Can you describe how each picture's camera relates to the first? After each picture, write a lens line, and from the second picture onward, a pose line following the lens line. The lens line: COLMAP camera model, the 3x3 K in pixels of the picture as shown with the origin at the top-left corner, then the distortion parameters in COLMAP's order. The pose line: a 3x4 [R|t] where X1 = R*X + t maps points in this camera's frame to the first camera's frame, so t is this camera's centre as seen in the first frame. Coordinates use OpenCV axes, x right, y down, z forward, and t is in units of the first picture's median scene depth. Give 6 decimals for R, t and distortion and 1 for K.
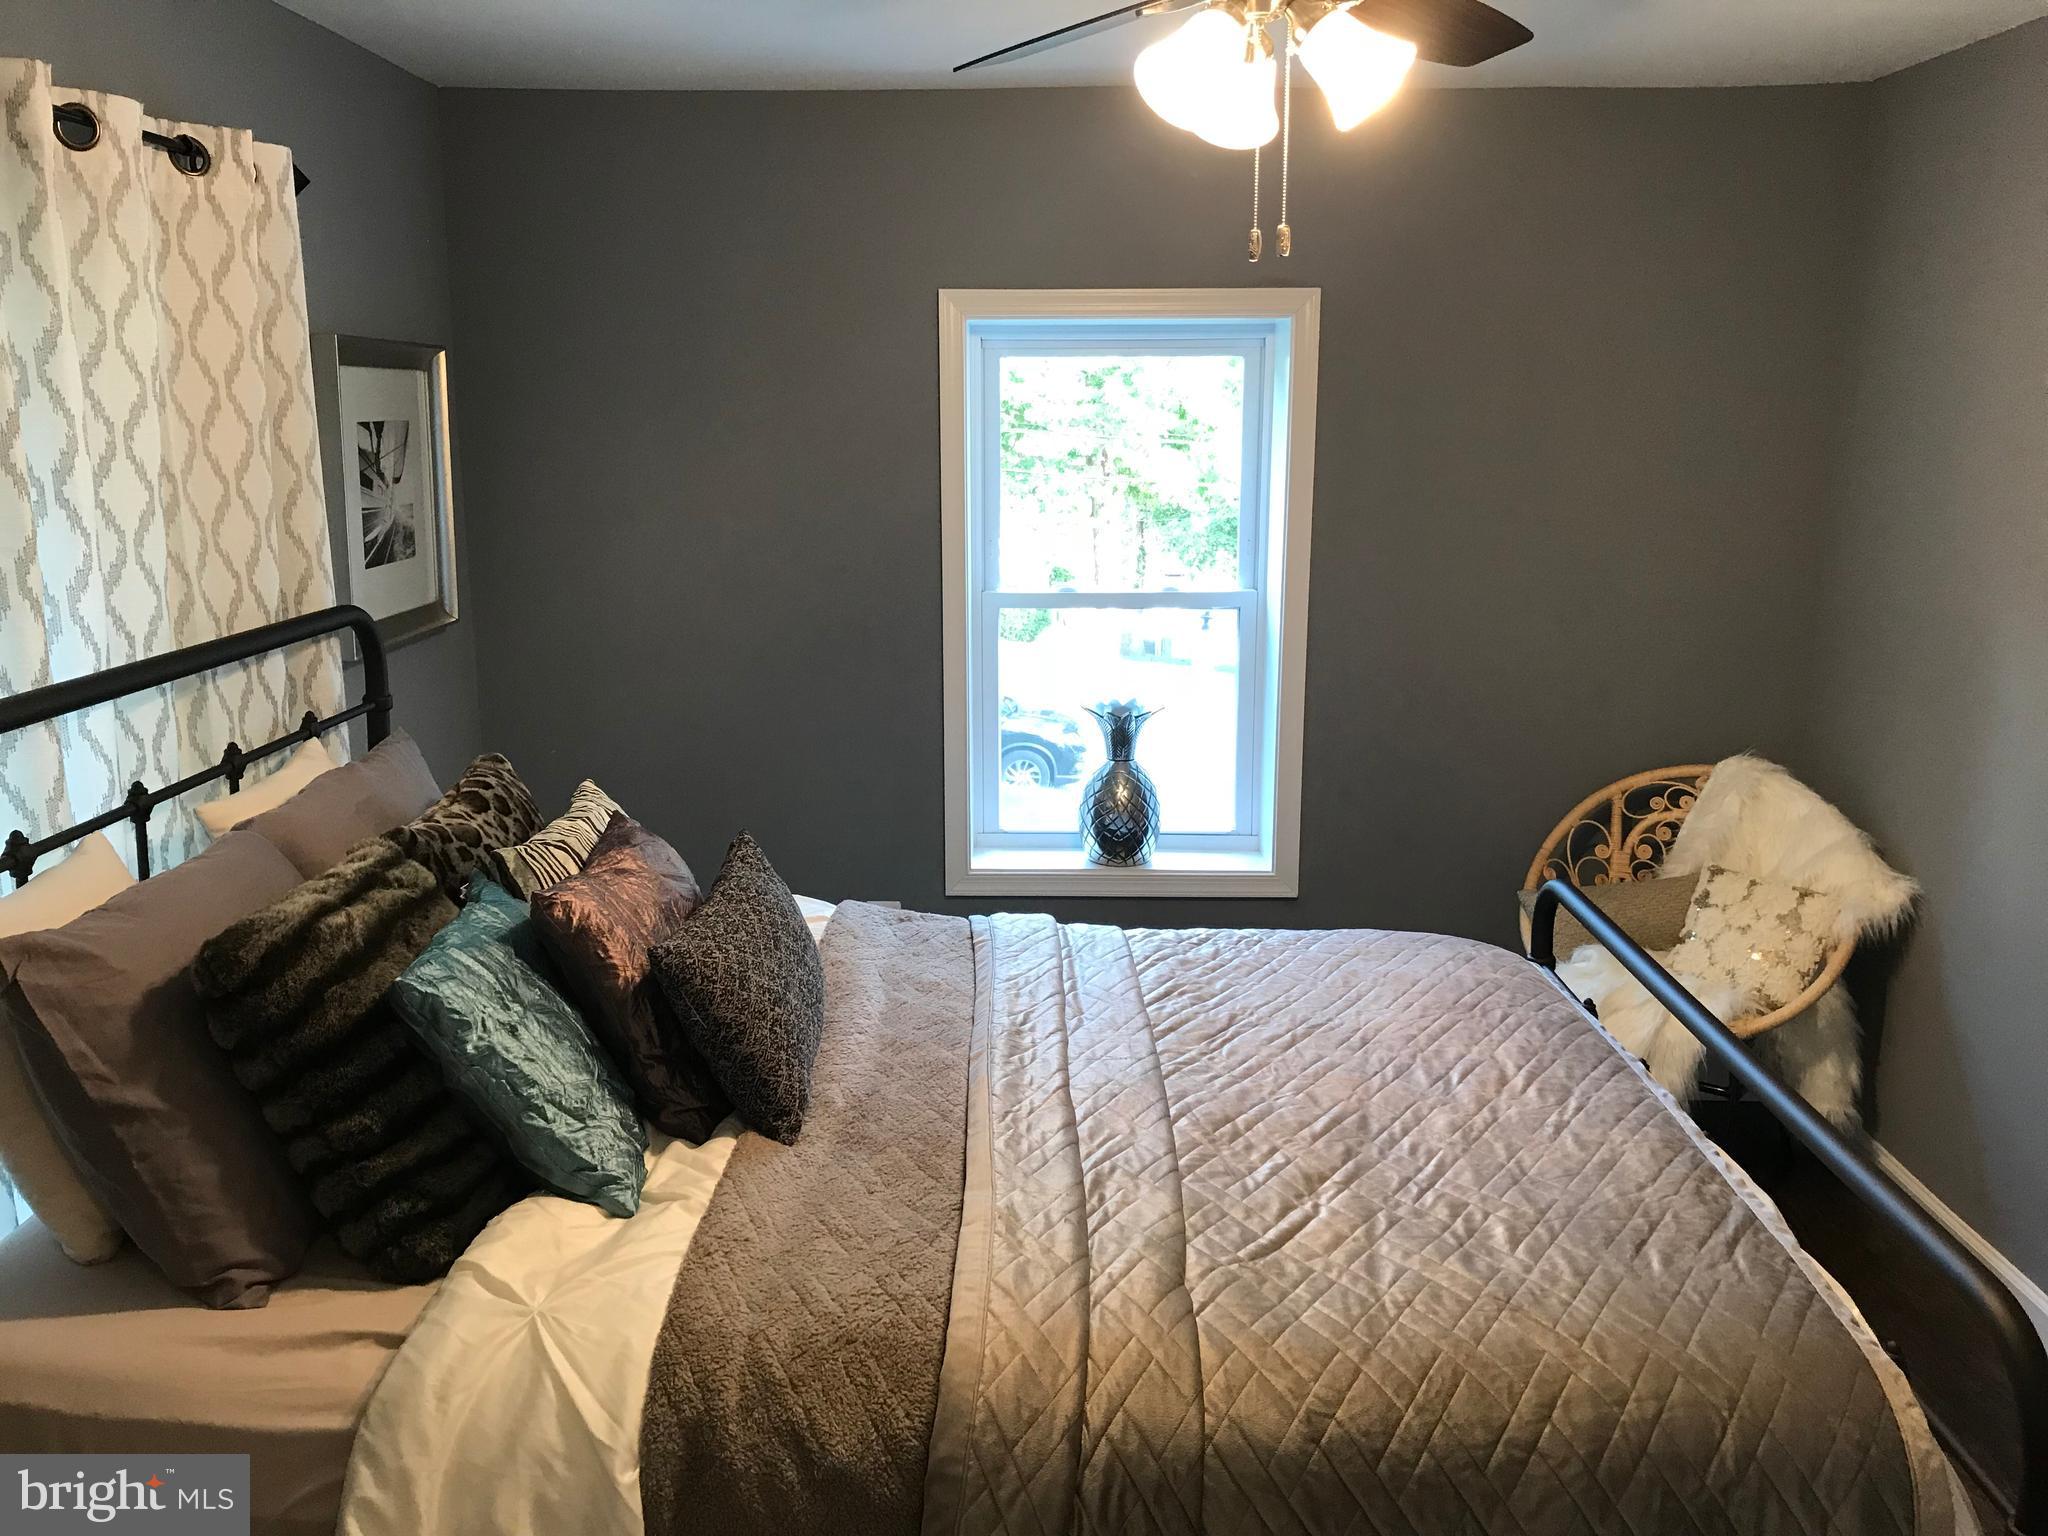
lens RADIAL K [[1684.7, 0, 1024.0], [0, 1684.7, 768.0], [0, 0, 1]] dist [0.071173, -0.003141]
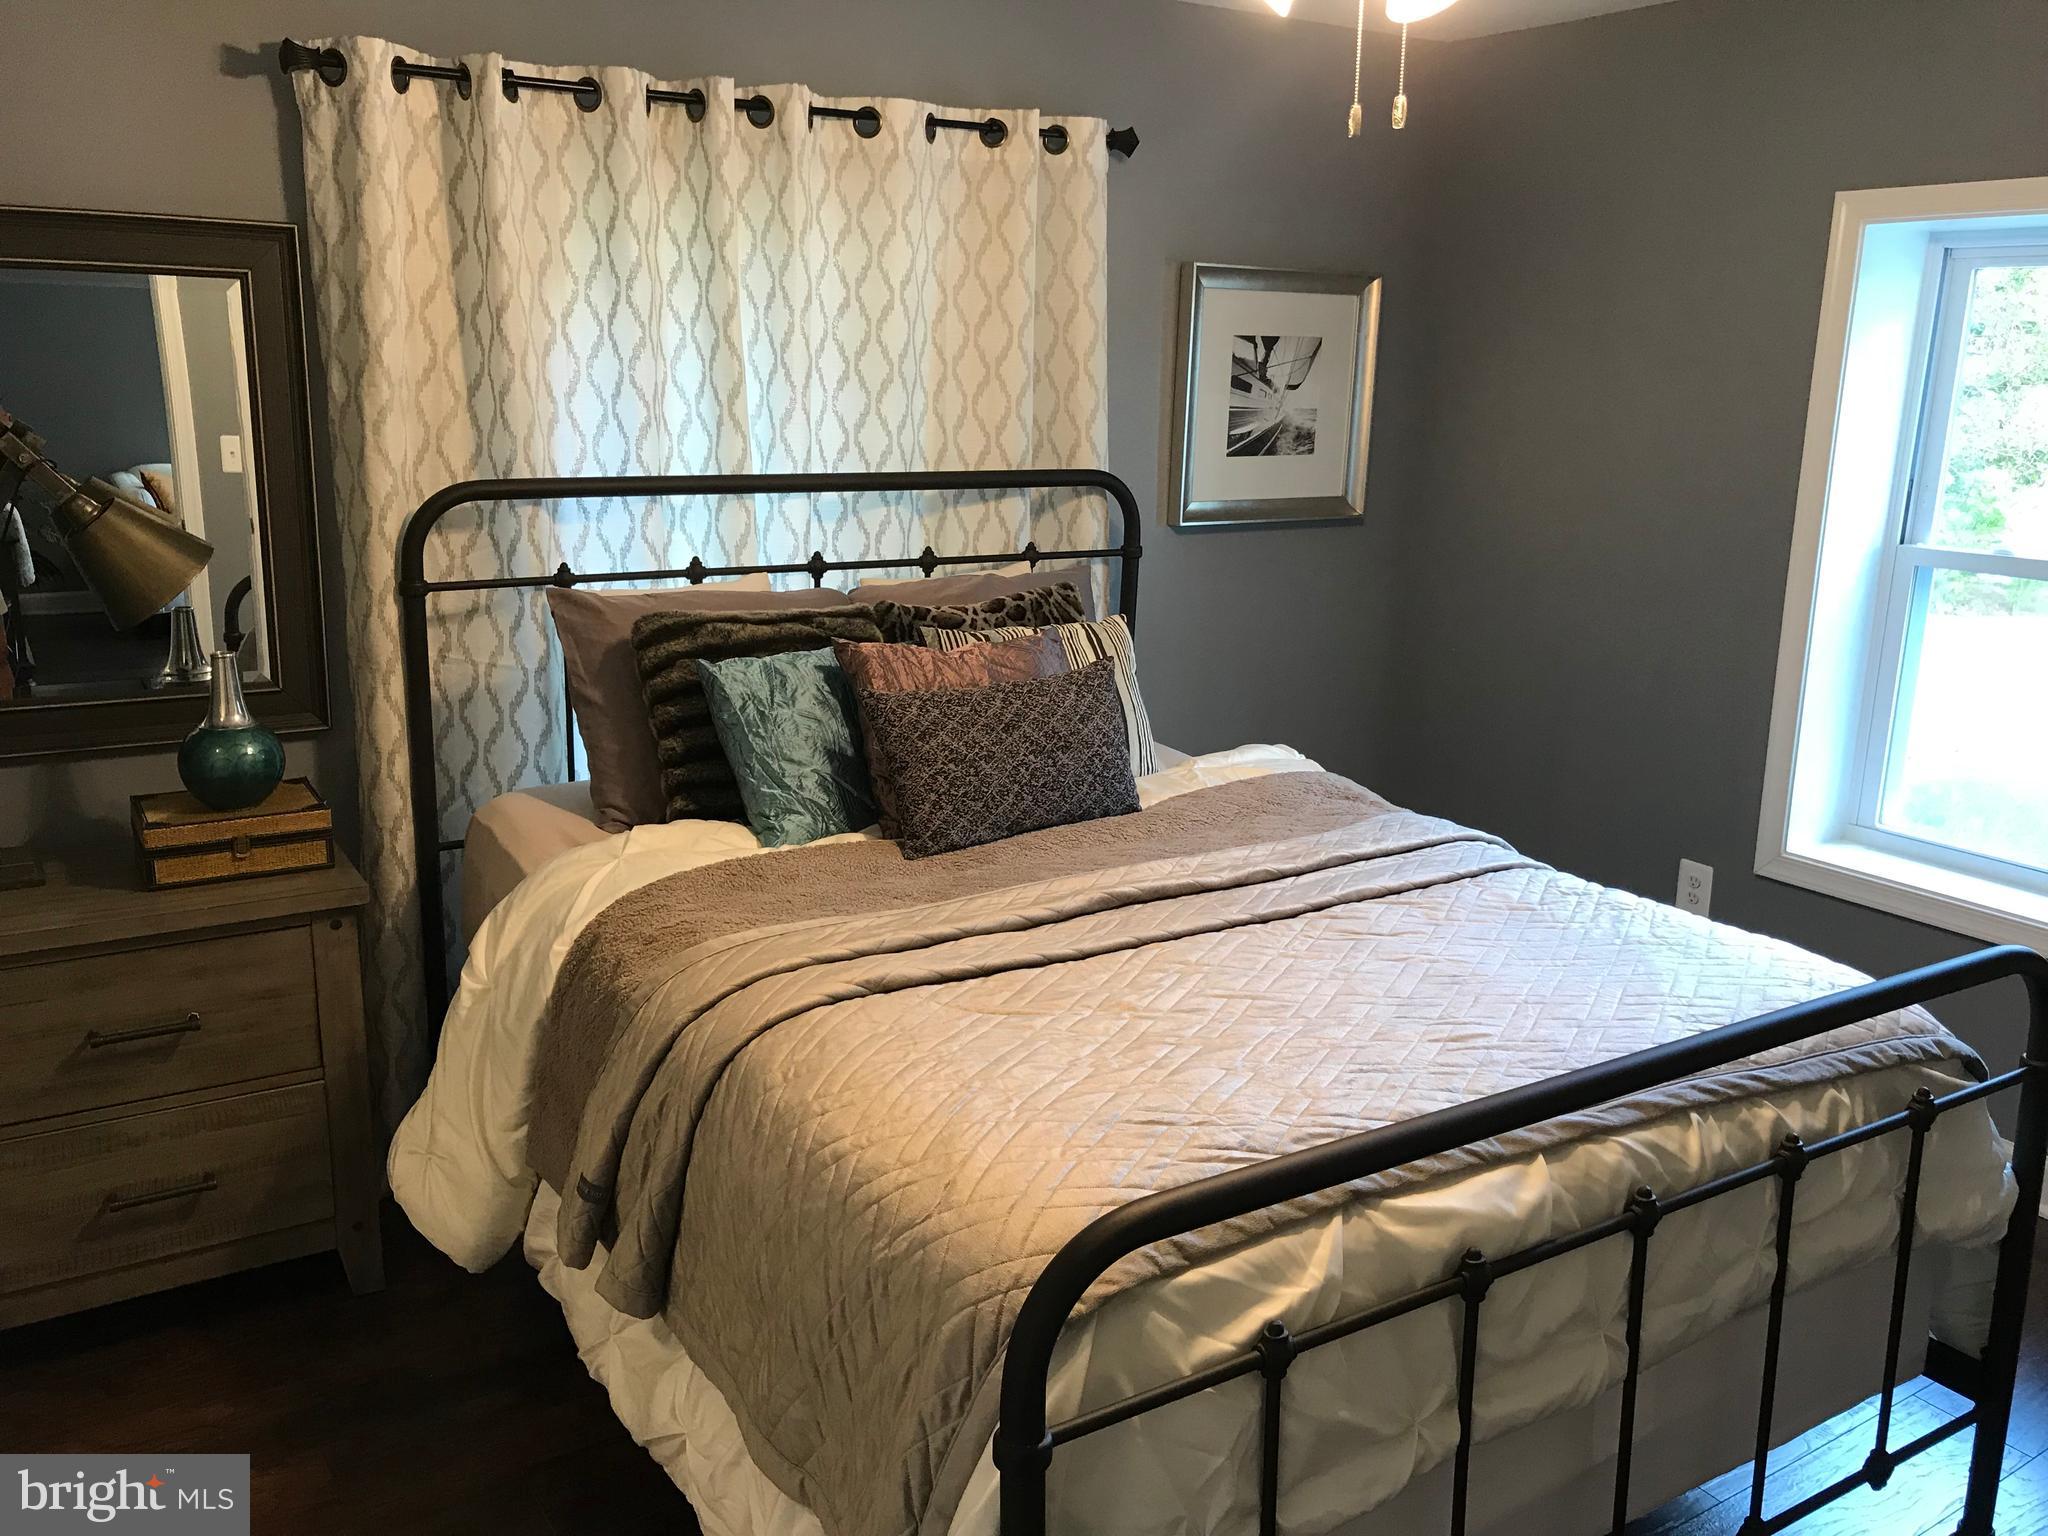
lens RADIAL K [[1705.0, 0, 1024.0], [0, 1705.0, 768.0], [0, 0, 1]] dist [0.132561, -0.213277]
pose [[0.570330, 0.204703, -0.795500, 0.725180], [-0.194234, 0.974594, 0.111534, -0.008694], [0.798121, 0.090902, 0.595600, 0.209417]]
